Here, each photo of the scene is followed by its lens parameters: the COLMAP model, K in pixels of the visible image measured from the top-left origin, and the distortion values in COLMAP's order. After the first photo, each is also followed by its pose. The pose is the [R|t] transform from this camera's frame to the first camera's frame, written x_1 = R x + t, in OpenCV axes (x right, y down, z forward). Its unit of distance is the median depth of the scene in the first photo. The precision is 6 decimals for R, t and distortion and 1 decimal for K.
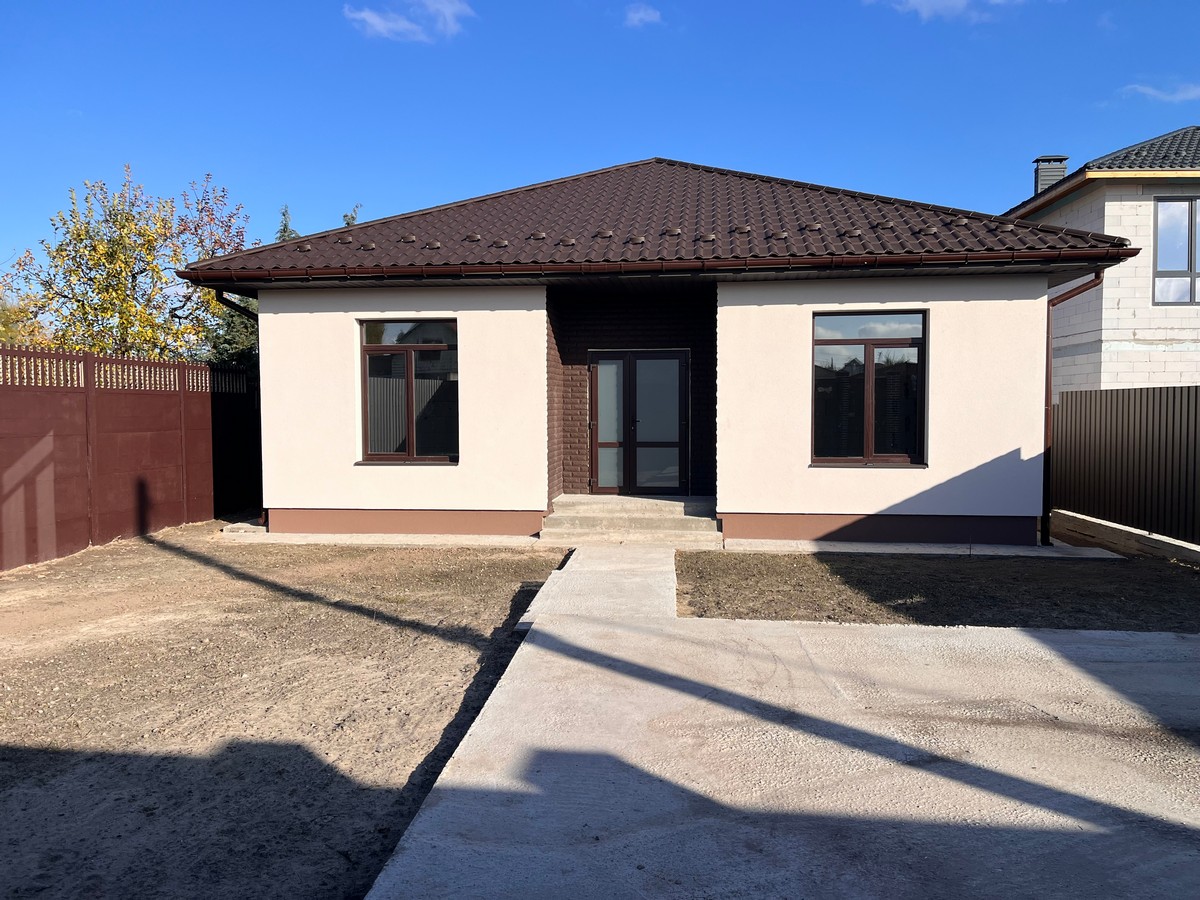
lens RADIAL K [[905.3, 0, 599.1], [0, 905.3, 451.9], [0, 0, 1]] dist [0.078964, -0.107070]
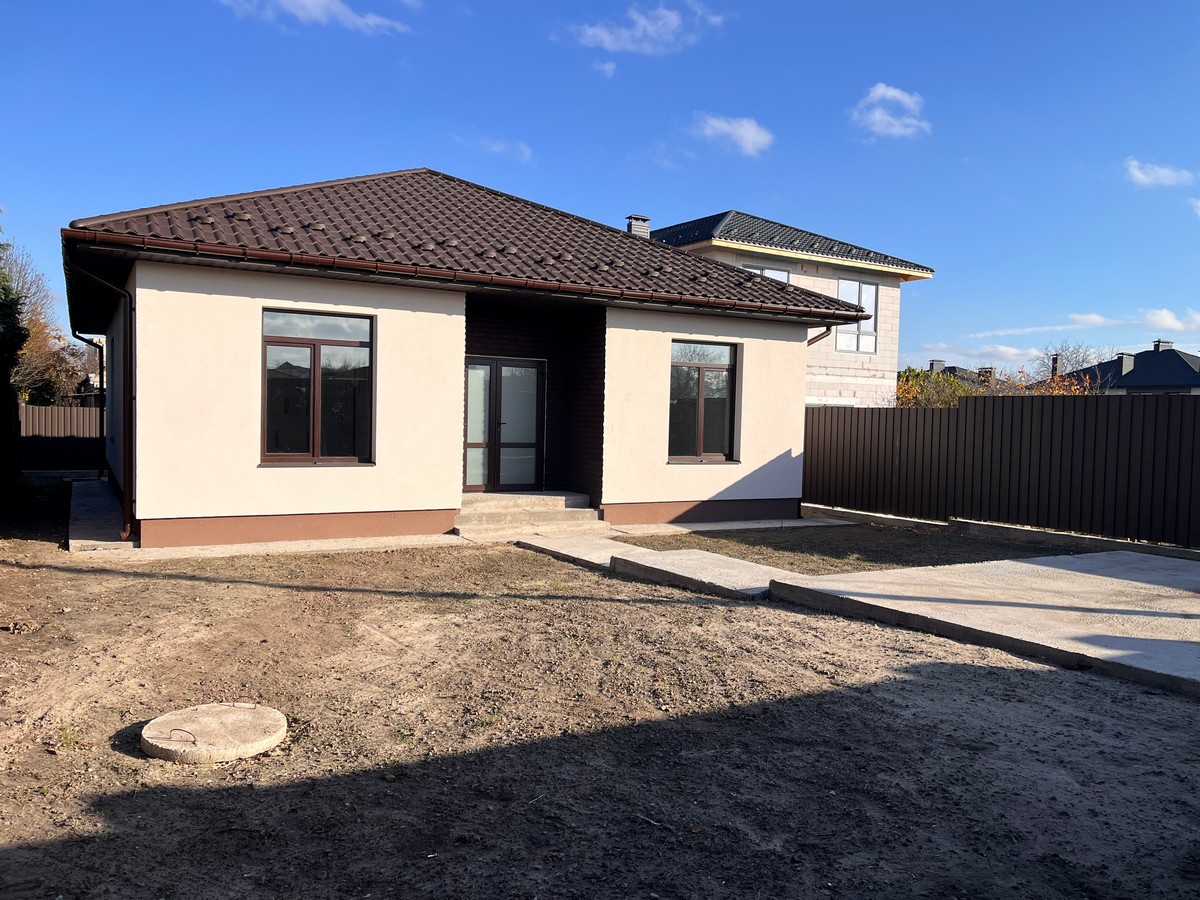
lens RADIAL K [[905.3, 0, 599.1], [0, 905.3, 451.9], [0, 0, 1]] dist [0.078964, -0.107070]
pose [[0.800999, -0.001268, 0.598665, -0.570575], [0.000882, 0.999999, 0.000938, -0.000879], [-0.598666, -0.000223, 0.800999, 0.070257]]
